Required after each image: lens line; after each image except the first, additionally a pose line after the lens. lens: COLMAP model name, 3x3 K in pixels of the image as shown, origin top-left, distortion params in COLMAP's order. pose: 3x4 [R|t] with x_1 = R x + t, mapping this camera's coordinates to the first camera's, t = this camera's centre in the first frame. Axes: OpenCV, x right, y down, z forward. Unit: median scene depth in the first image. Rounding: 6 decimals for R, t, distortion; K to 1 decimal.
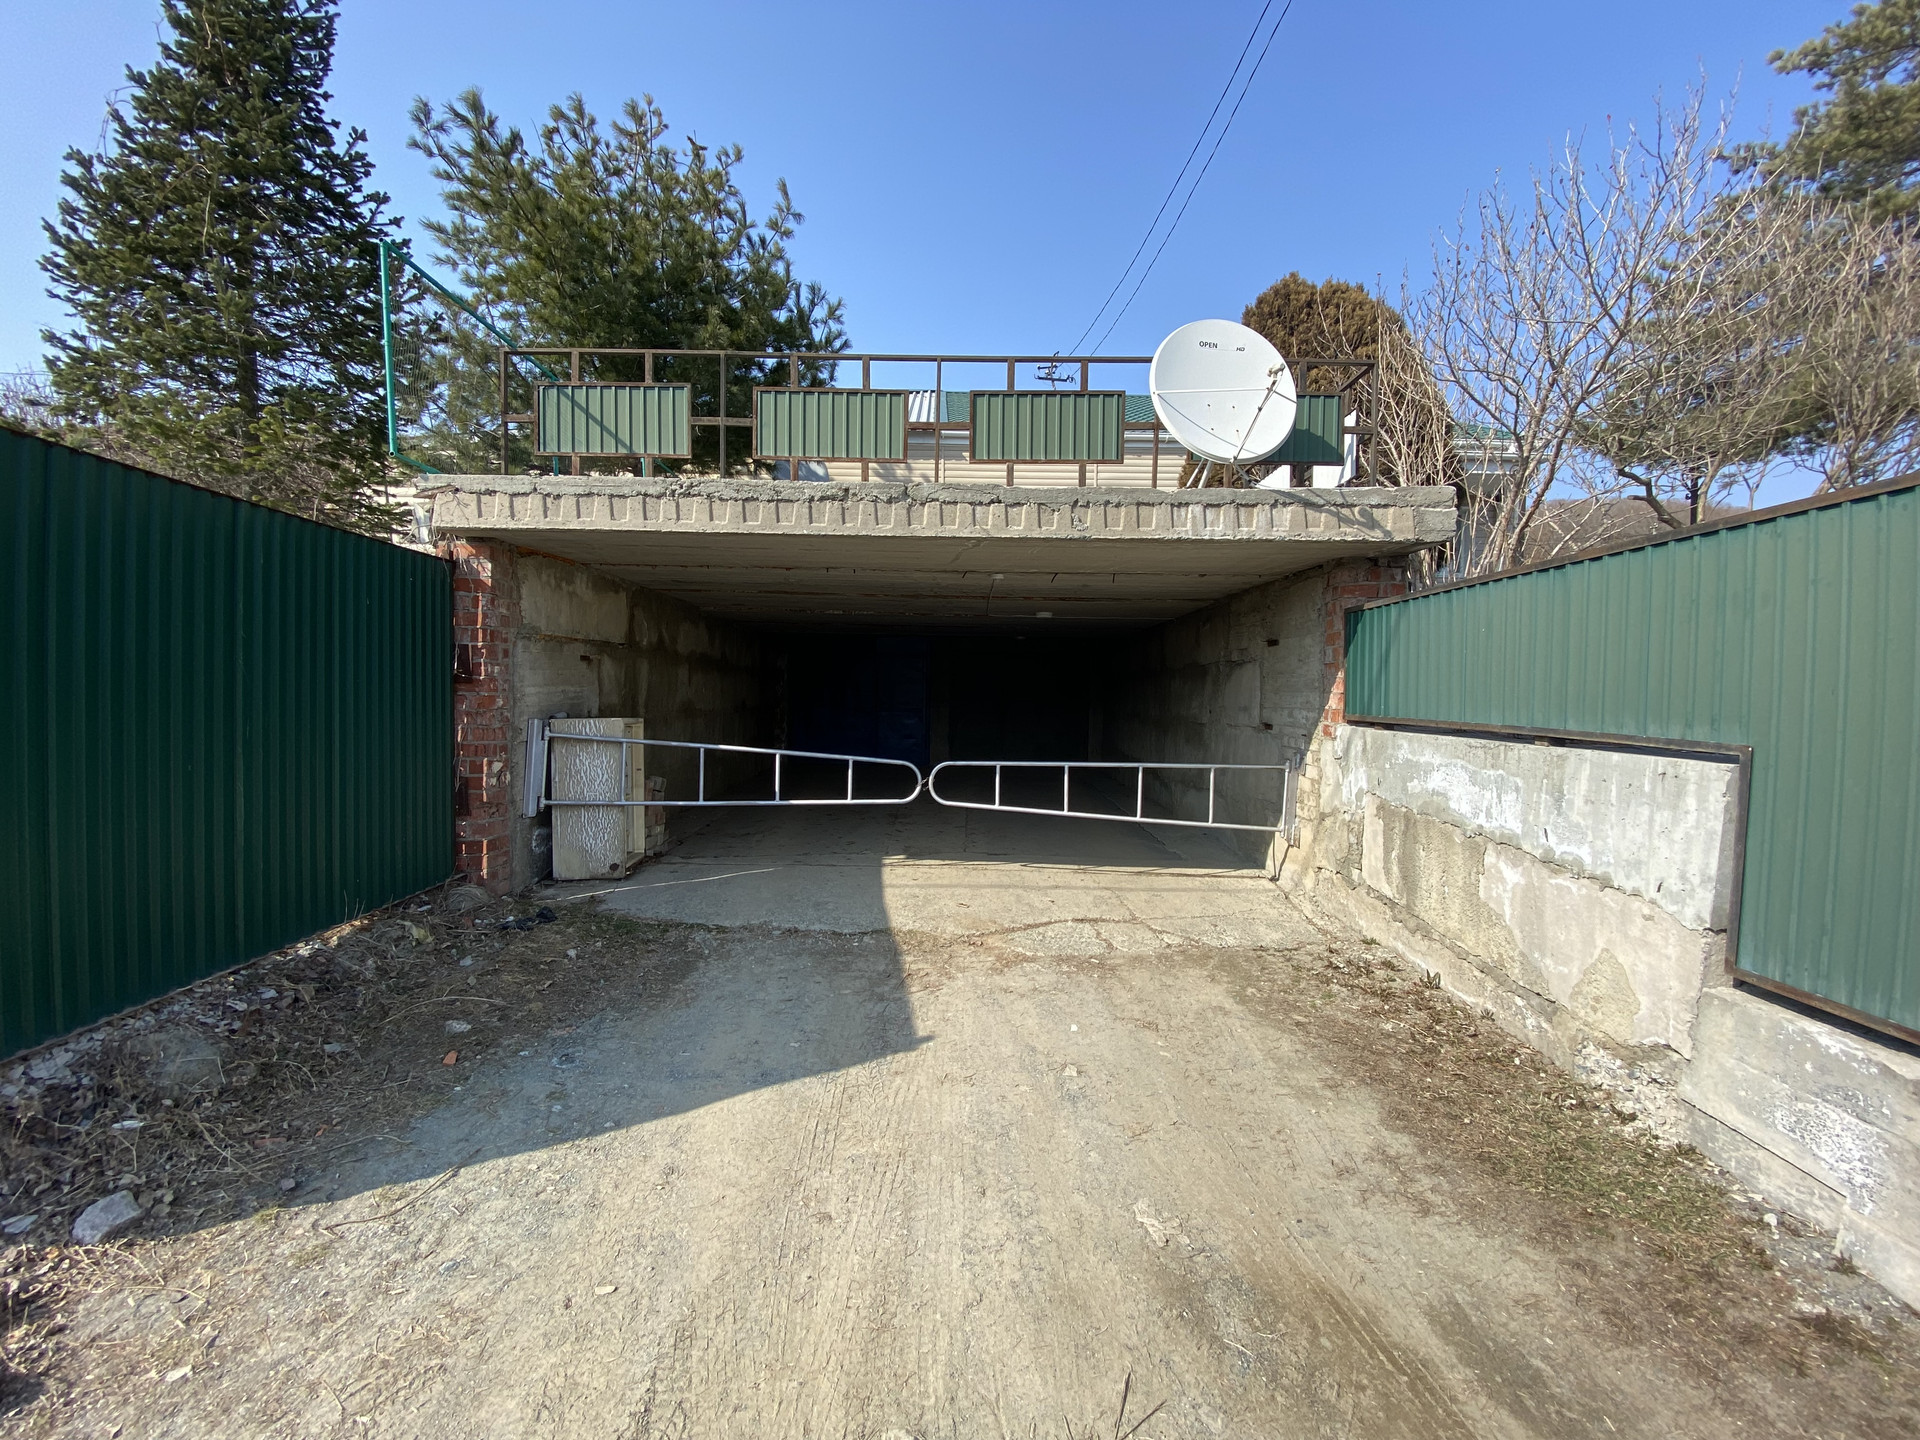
lens RADIAL K [[780.6, 0, 957.7], [0, 780.6, 711.5], [0, 0, 1]] dist [0.032424, -0.034525]
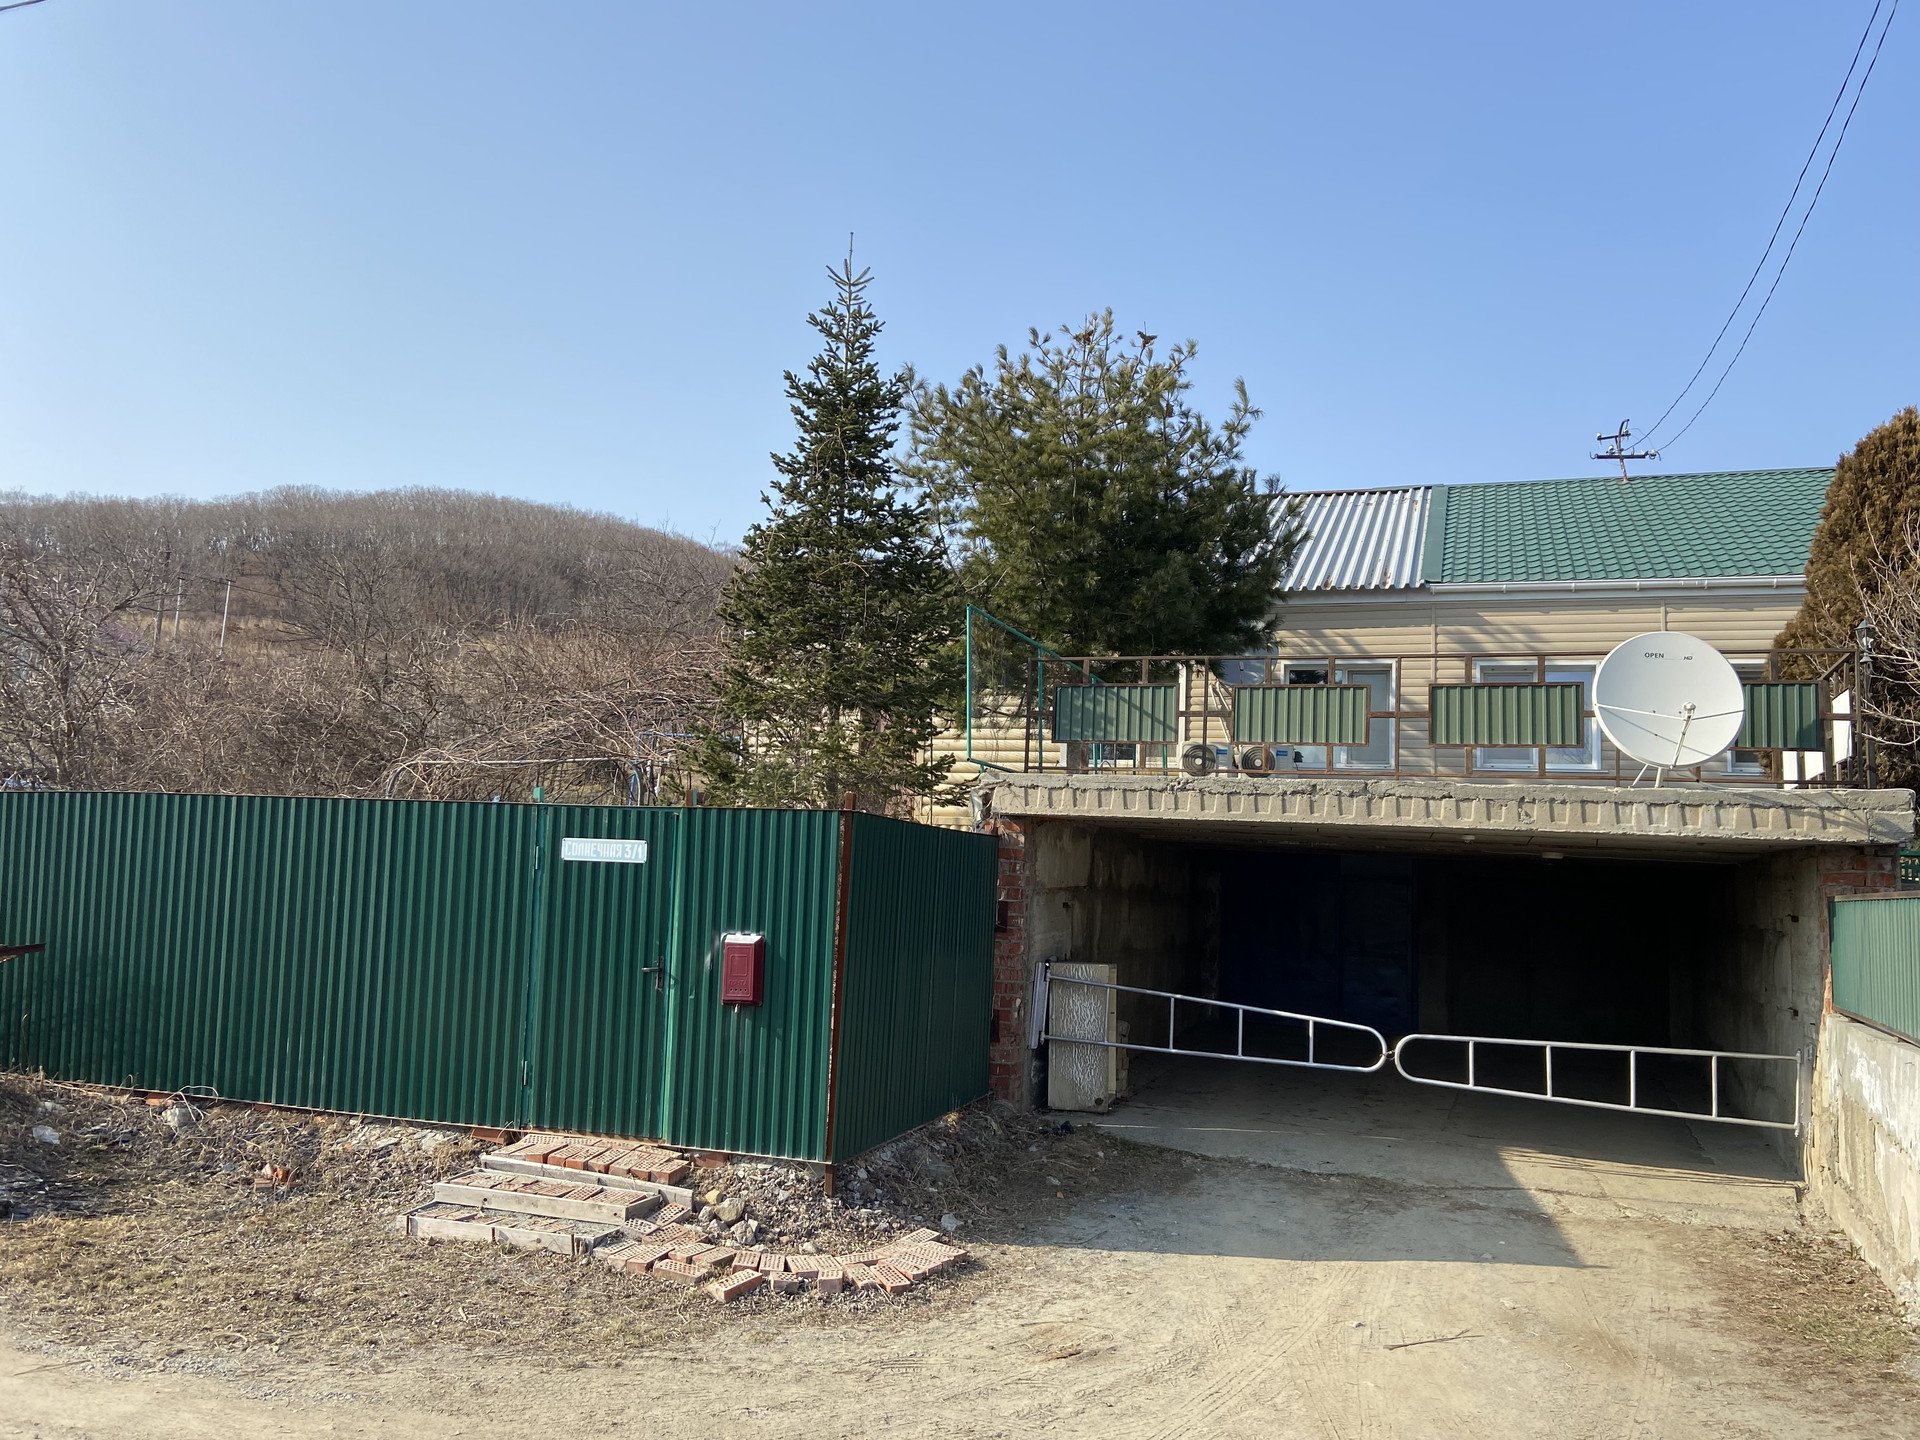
lens RADIAL K [[1545.9, 0, 960.1], [0, 1545.9, 689.8], [0, 0, 1]] dist [0.159857, -0.221212]
pose [[0.941810, -0.010389, -0.335984, 0.137151], [-0.039286, 0.989270, -0.140716, -0.064103], [0.333841, 0.145727, 0.931297, -1.300481]]
